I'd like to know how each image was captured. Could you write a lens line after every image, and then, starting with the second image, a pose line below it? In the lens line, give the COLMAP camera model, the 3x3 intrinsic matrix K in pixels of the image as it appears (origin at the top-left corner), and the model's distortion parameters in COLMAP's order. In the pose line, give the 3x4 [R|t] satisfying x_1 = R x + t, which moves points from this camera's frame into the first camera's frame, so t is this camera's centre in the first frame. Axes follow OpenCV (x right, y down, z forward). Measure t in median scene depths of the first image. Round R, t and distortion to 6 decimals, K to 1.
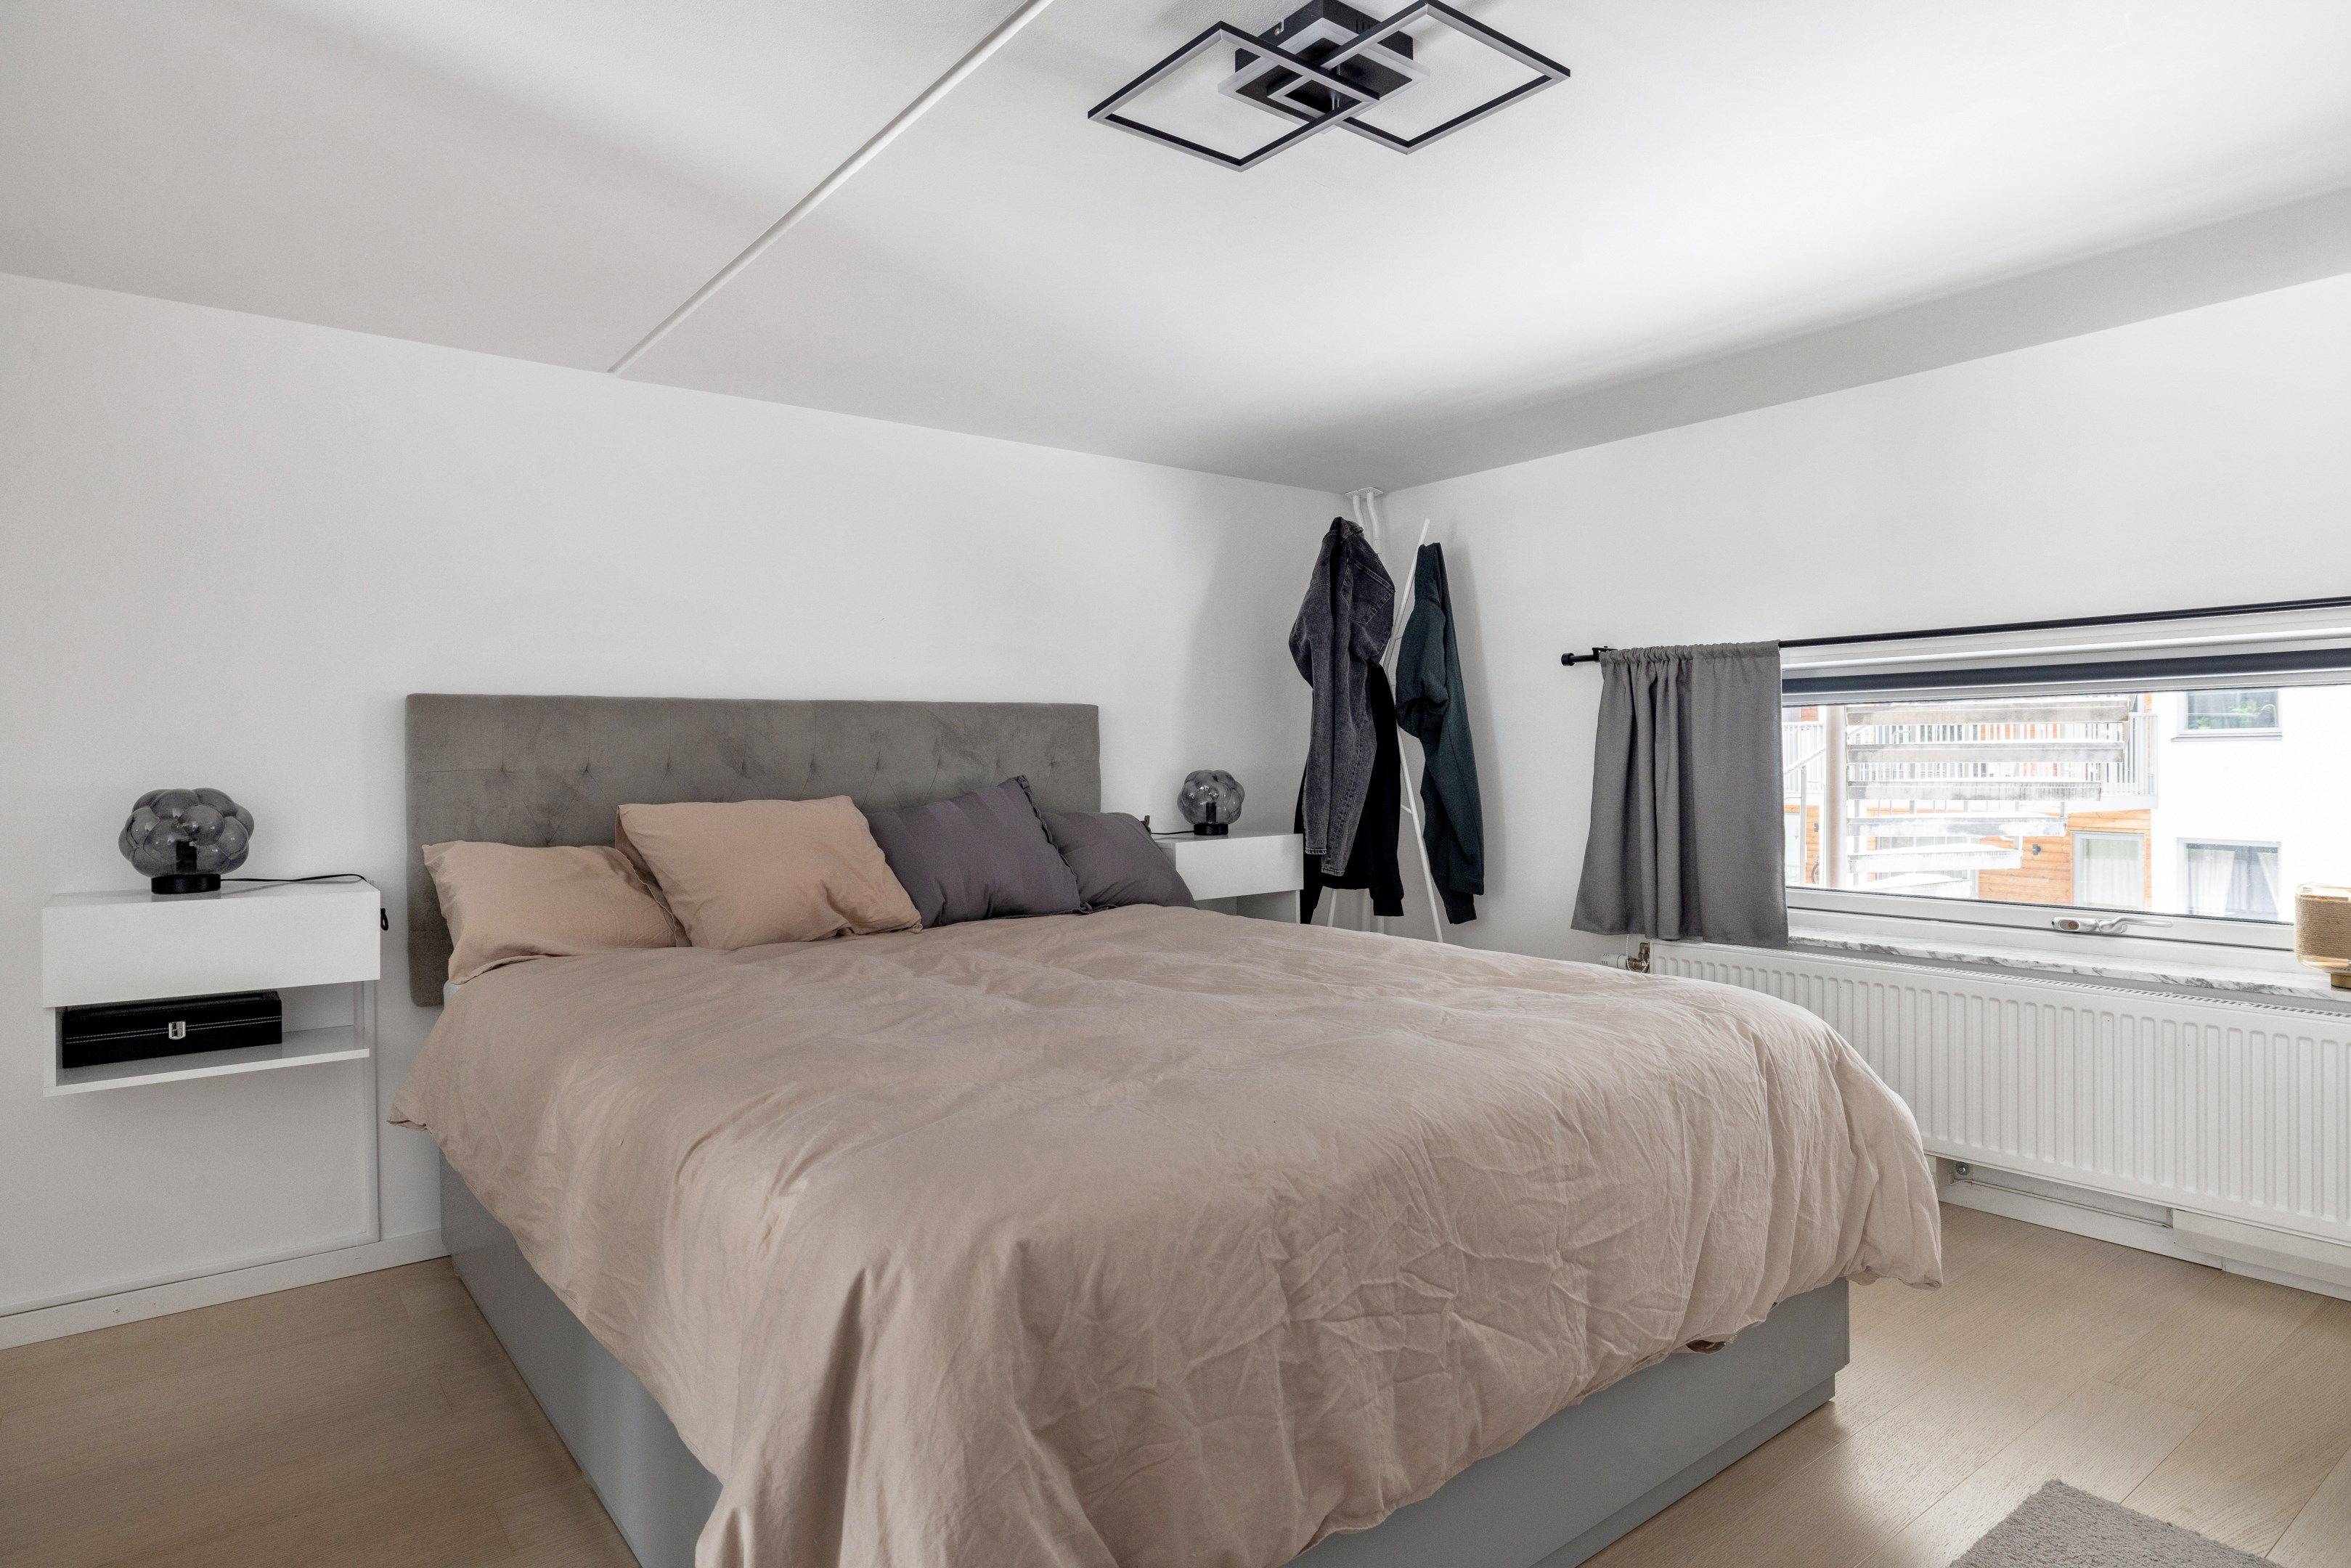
lens RADIAL K [[1295.6, 0, 1175.5], [0, 1295.6, 784.0], [0, 0, 1]] dist [0.003650, -0.000323]
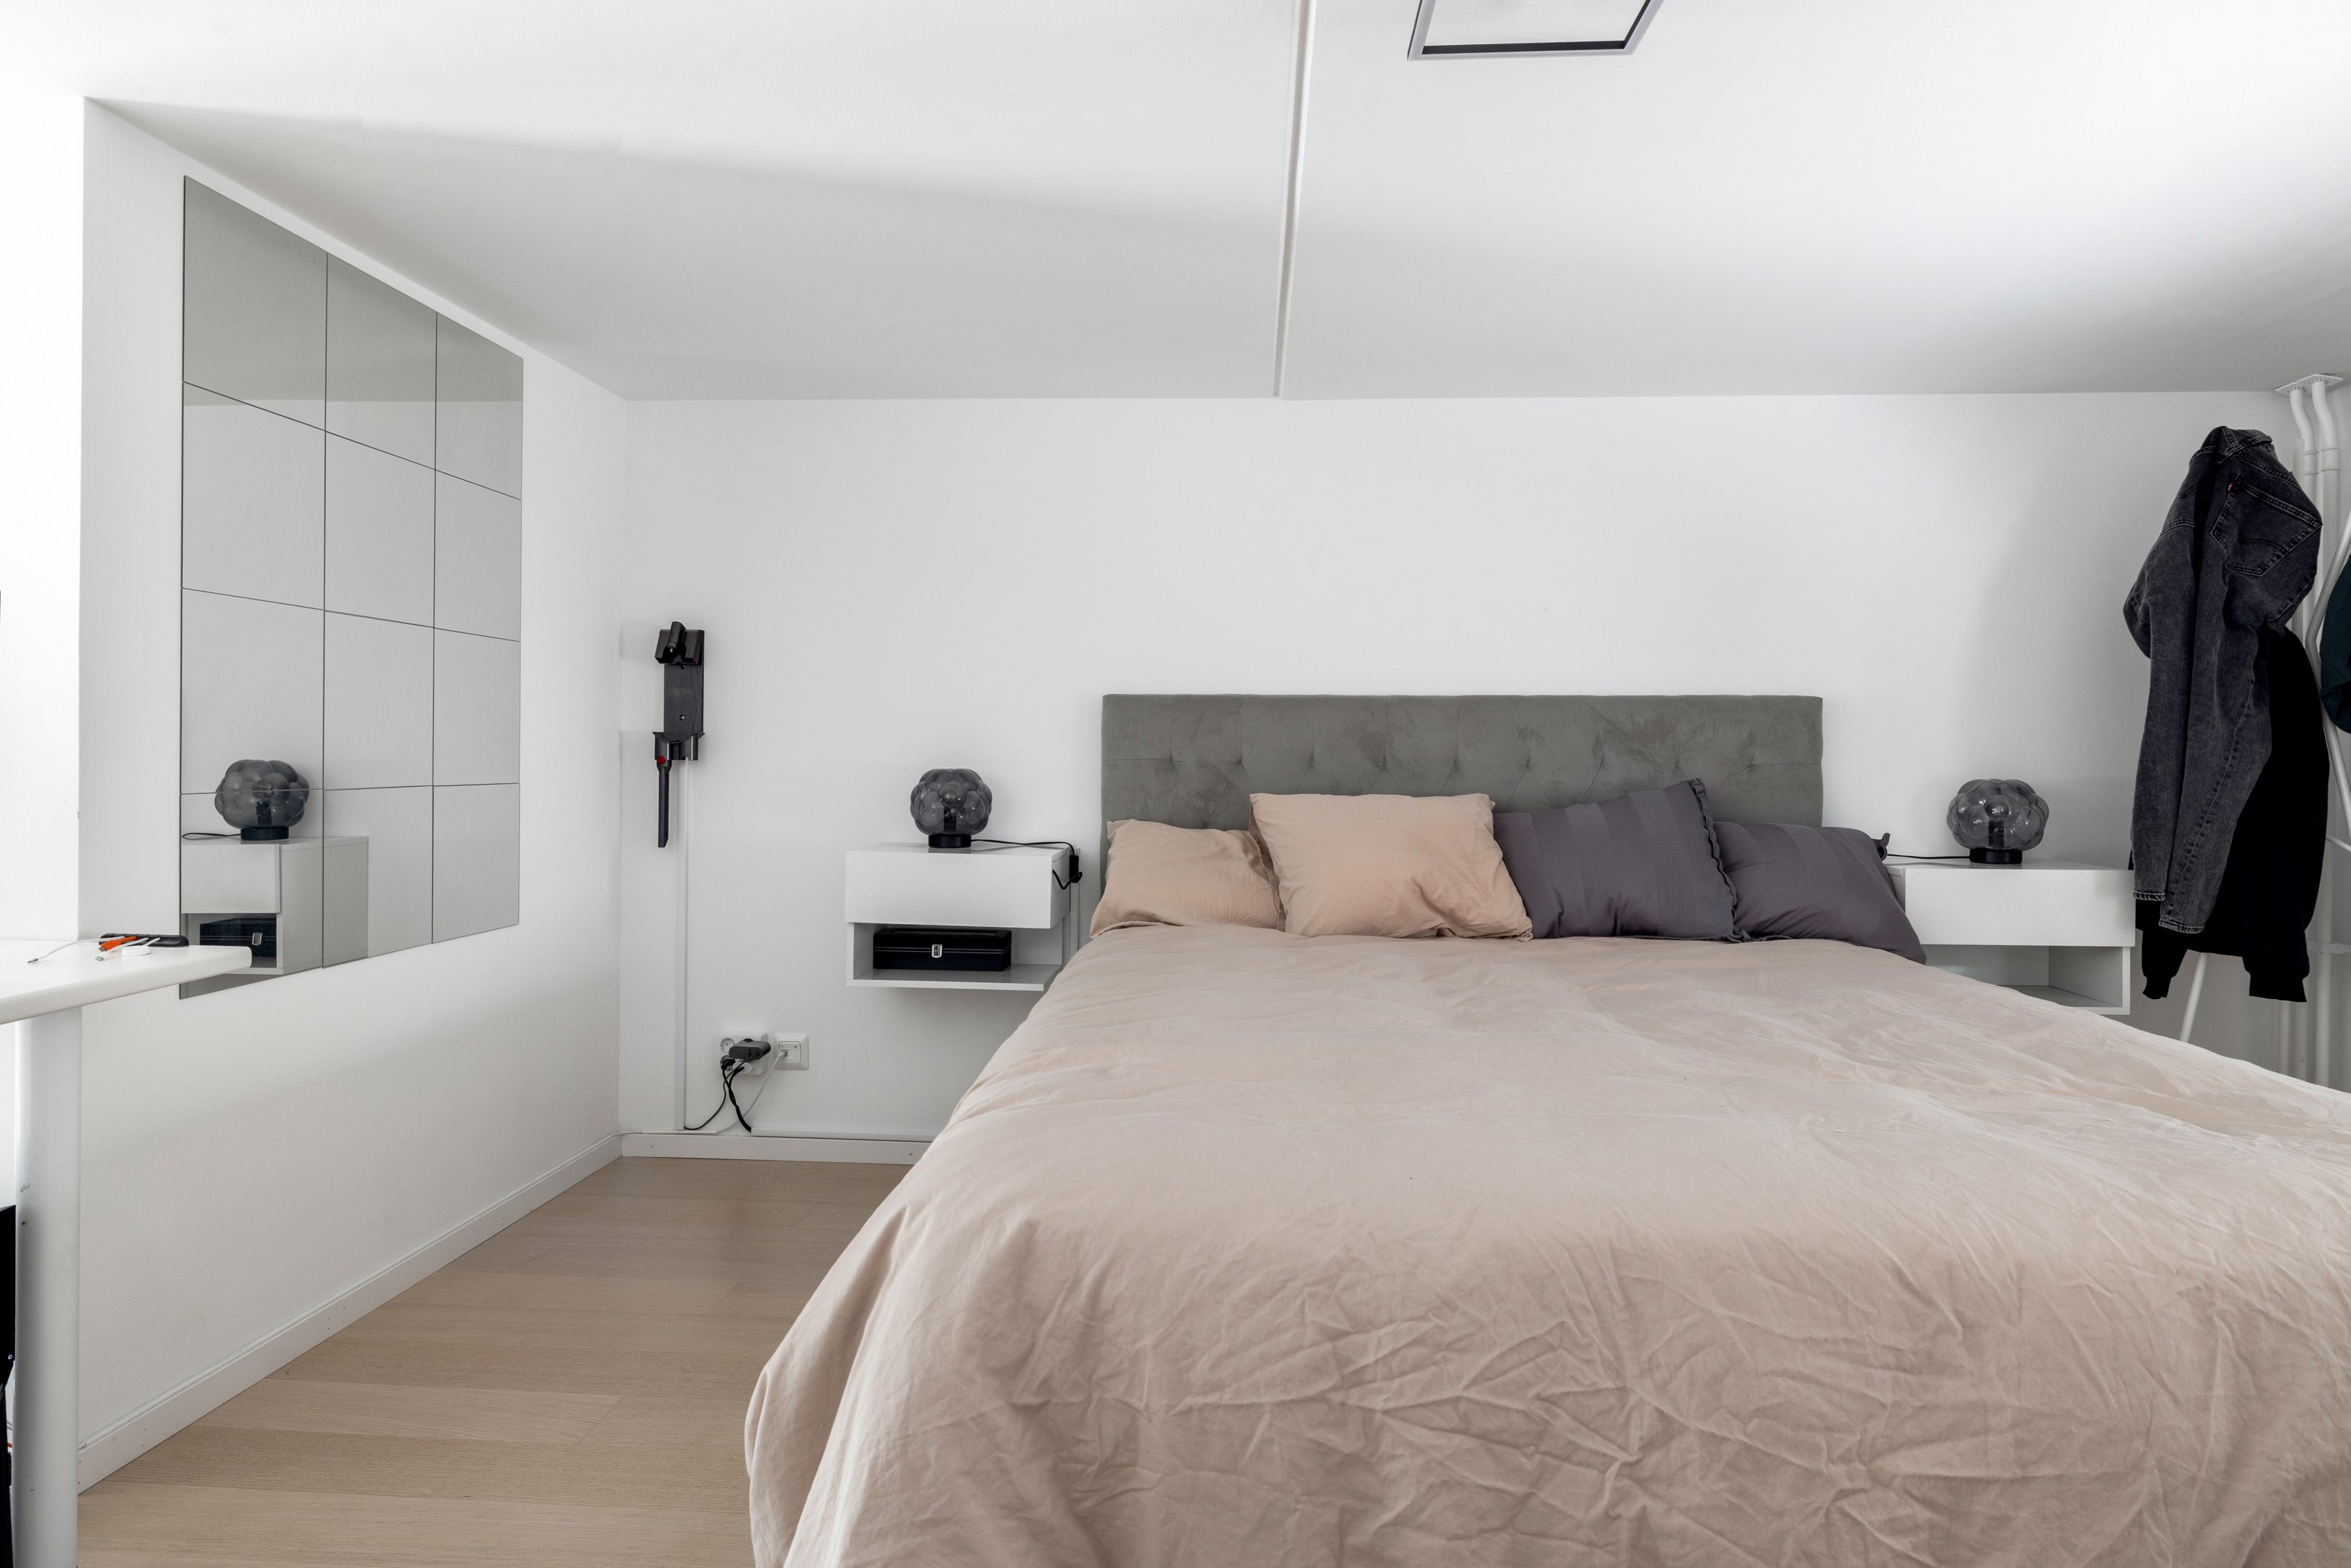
lens RADIAL K [[1338.7, 0, 1175.5], [0, 1338.7, 784.0], [0, 0, 1]] dist [0.001943, 0.001206]
pose [[0.752472, 0.030950, -0.657897, 0.251467], [-0.030854, 0.999455, 0.011729, -0.003170], [0.657901, 0.011473, 0.753017, 0.105085]]
